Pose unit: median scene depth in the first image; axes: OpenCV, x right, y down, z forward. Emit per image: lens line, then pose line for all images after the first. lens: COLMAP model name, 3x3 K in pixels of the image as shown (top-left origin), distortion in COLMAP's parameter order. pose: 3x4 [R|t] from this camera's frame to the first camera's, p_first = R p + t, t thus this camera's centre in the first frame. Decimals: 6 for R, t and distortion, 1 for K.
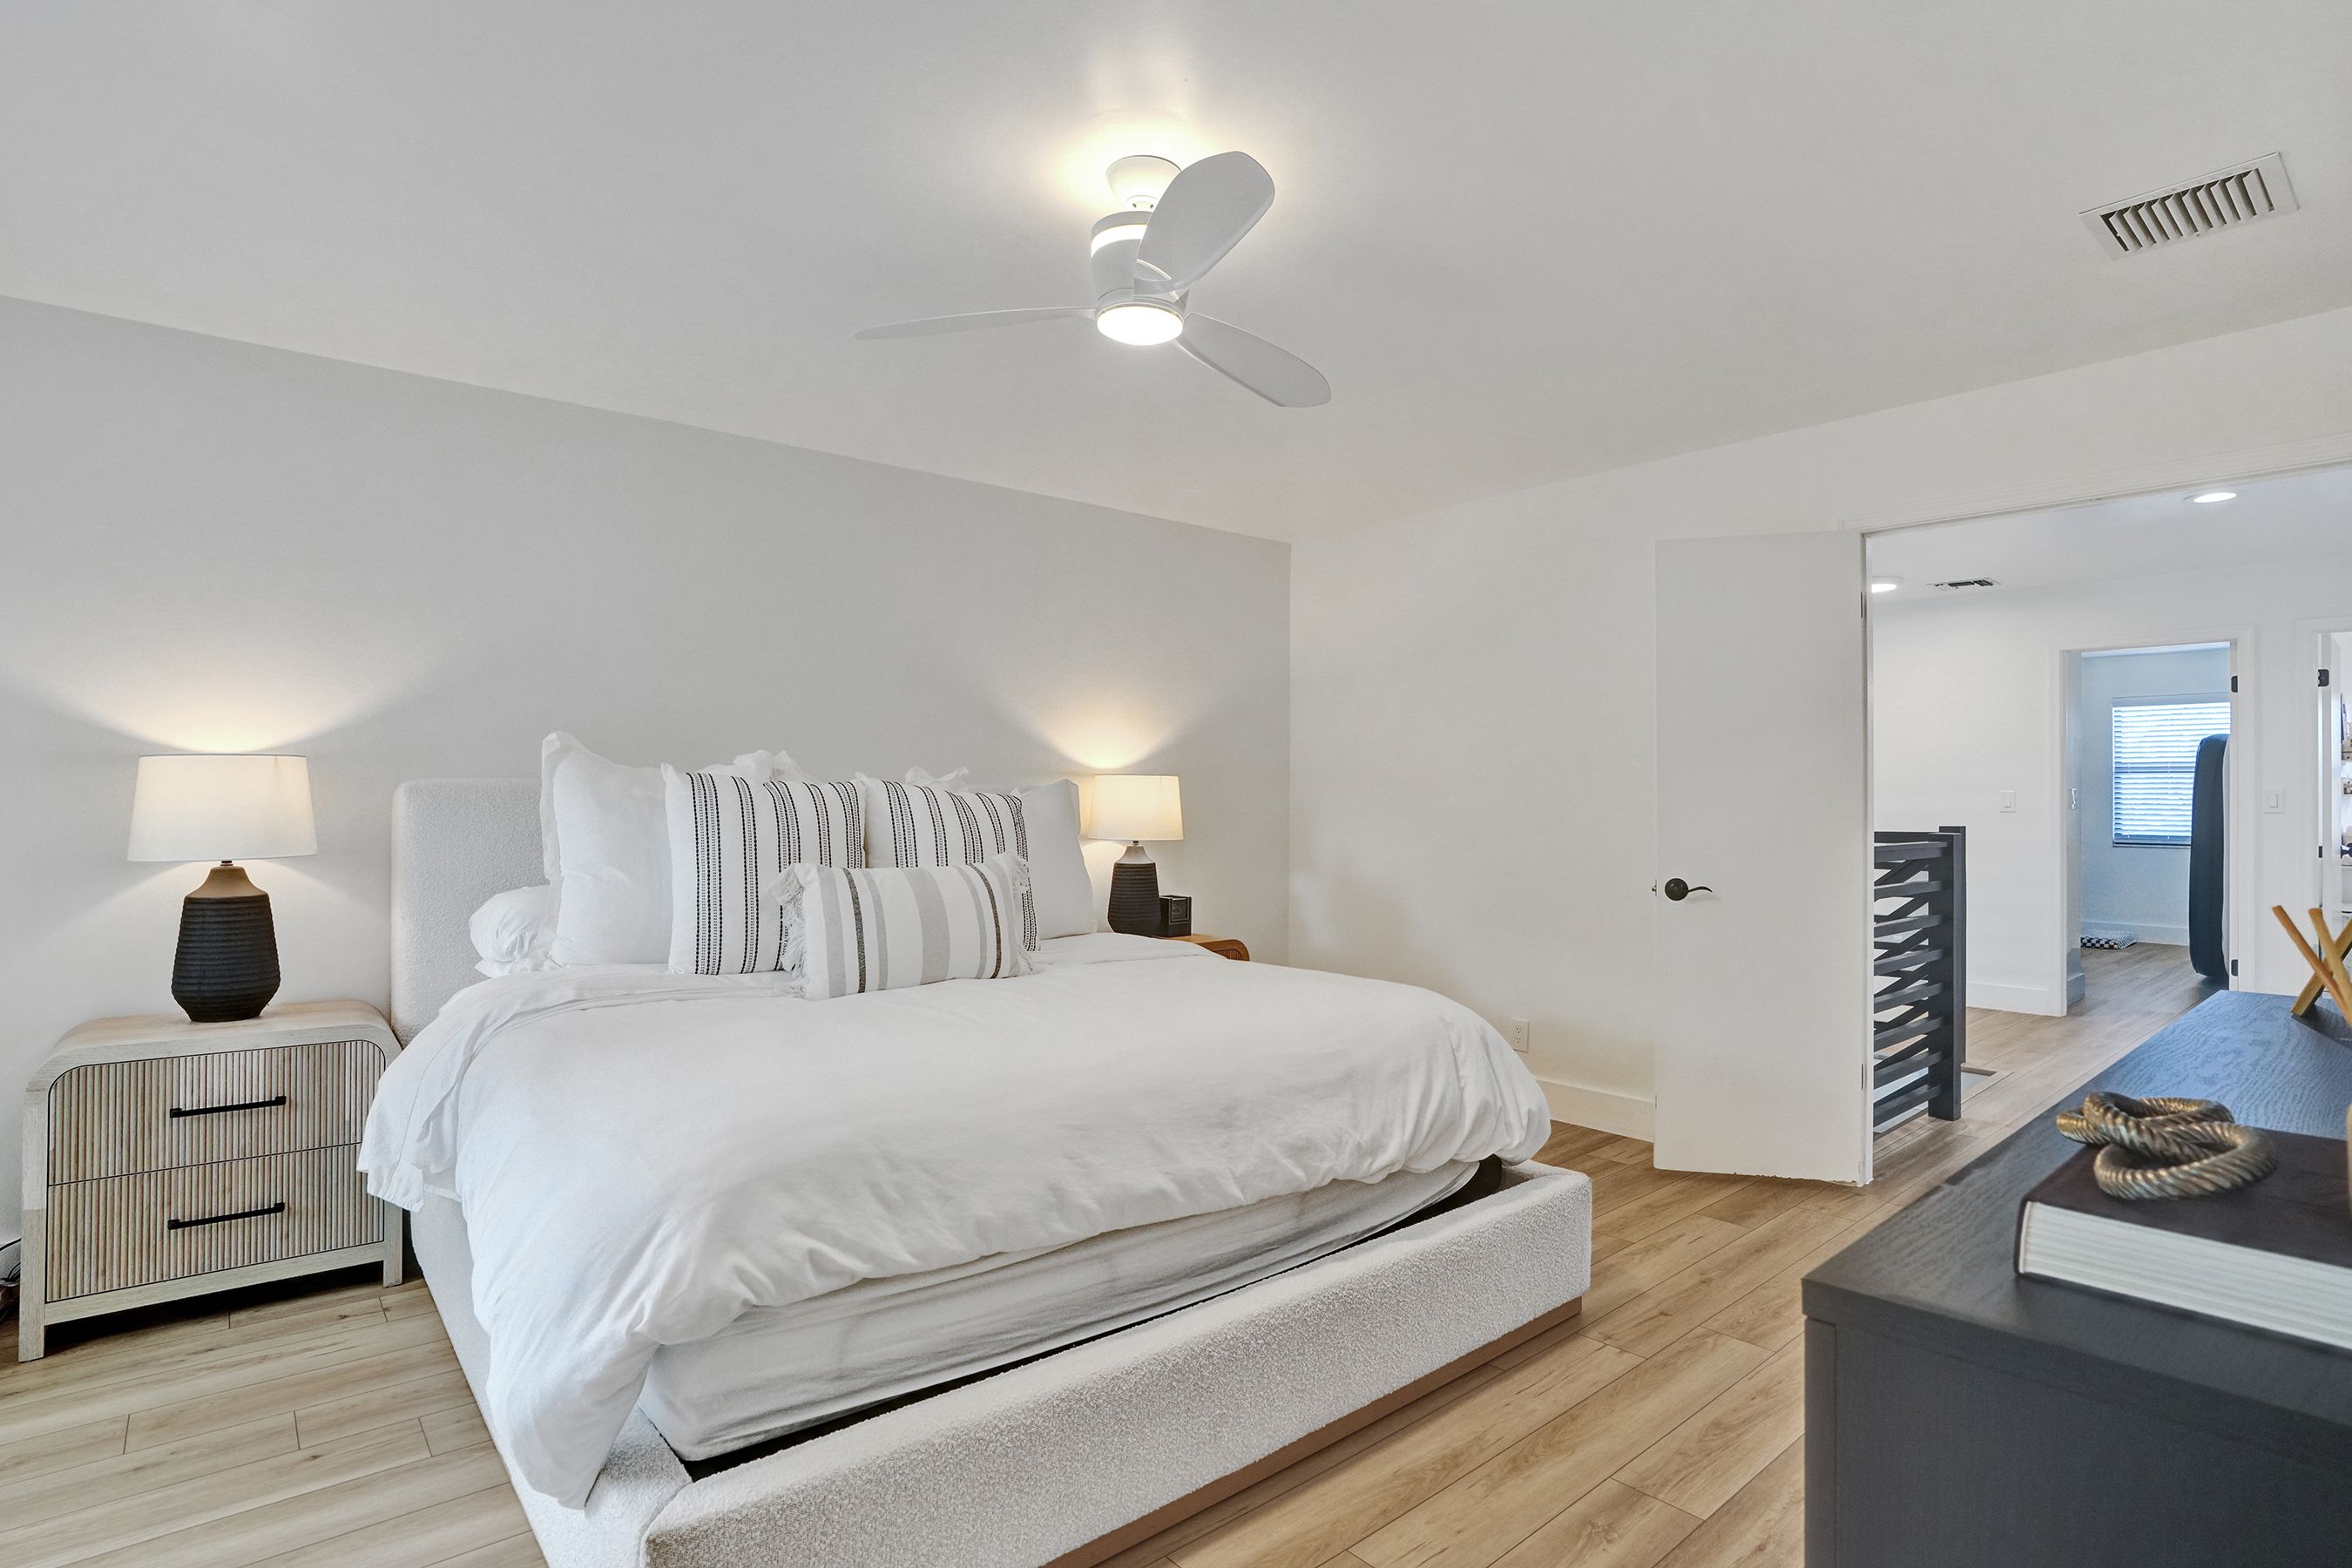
lens RADIAL K [[1115.6, 0, 1166.0], [0, 1115.6, 774.8], [0, 0, 1]] dist [-0.045305, 0.018383]
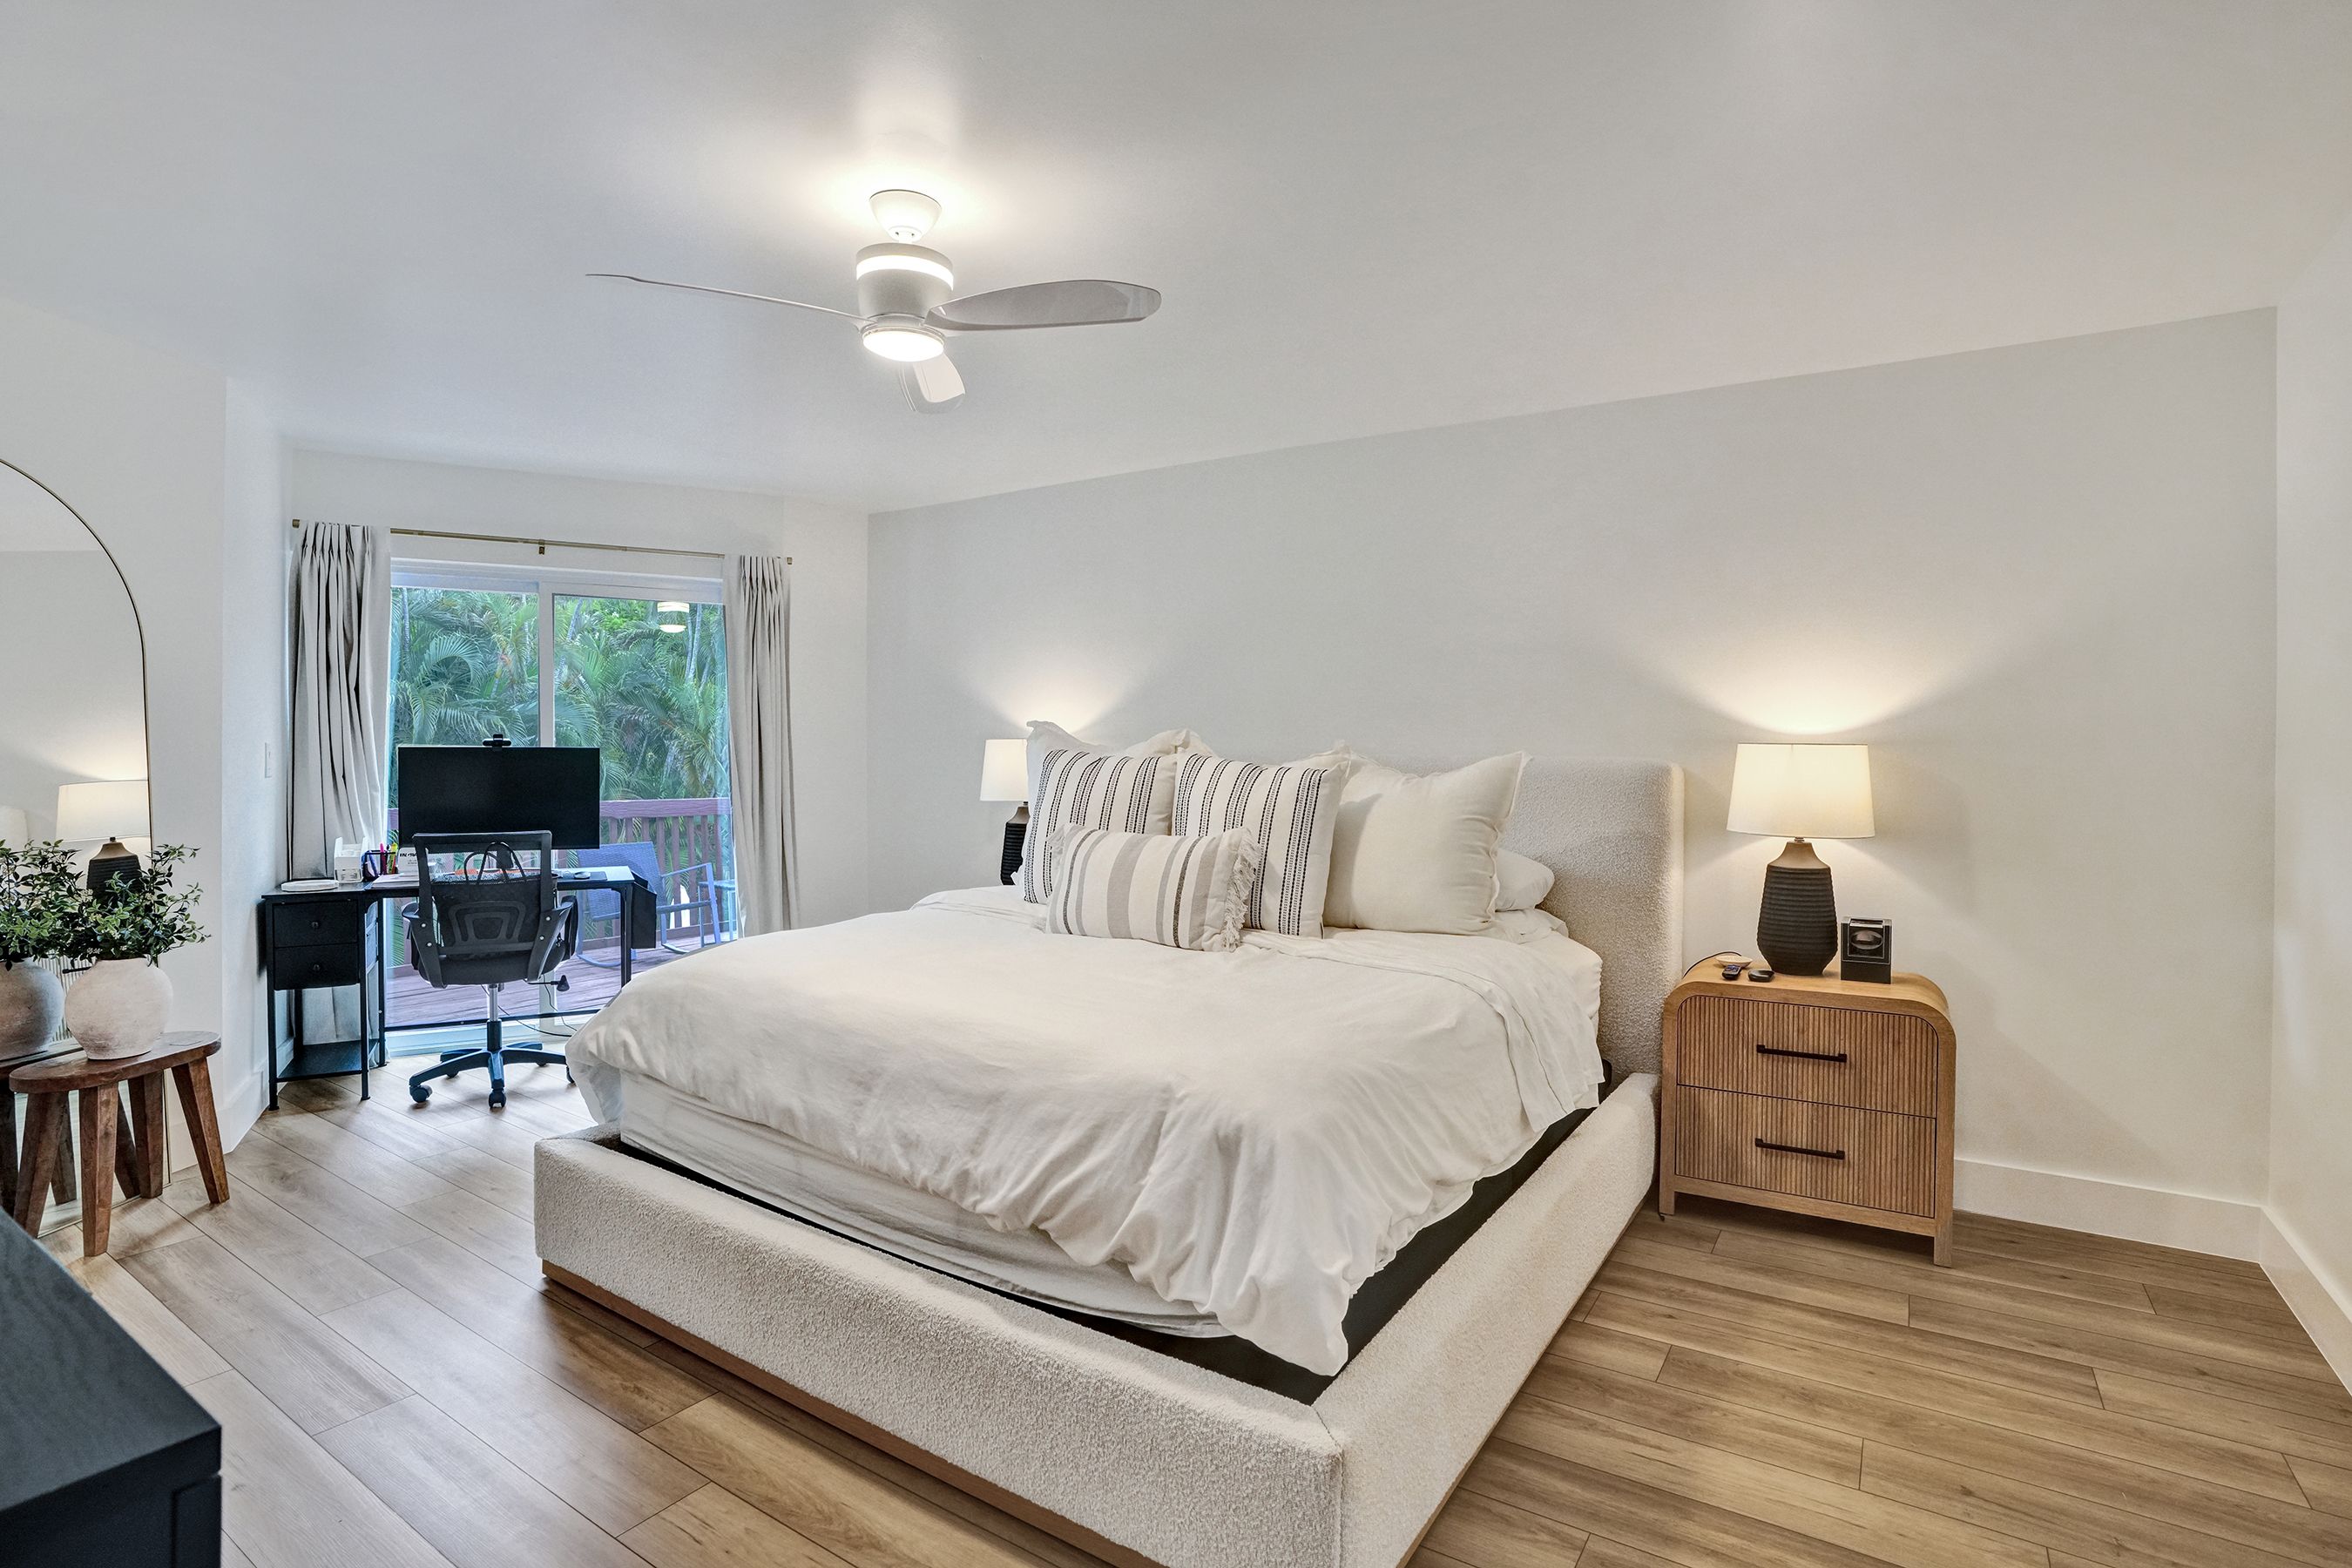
lens RADIAL K [[1115.6, 0, 1169.4], [0, 1115.6, 766.7], [0, 0, 1]] dist [-0.045305, 0.018383]
pose [[0.328584, 0.006831, -0.944450, 1.085887], [-0.001913, 0.999977, 0.006567, 0.007268], [0.944473, -0.000351, 0.328589, 0.891339]]
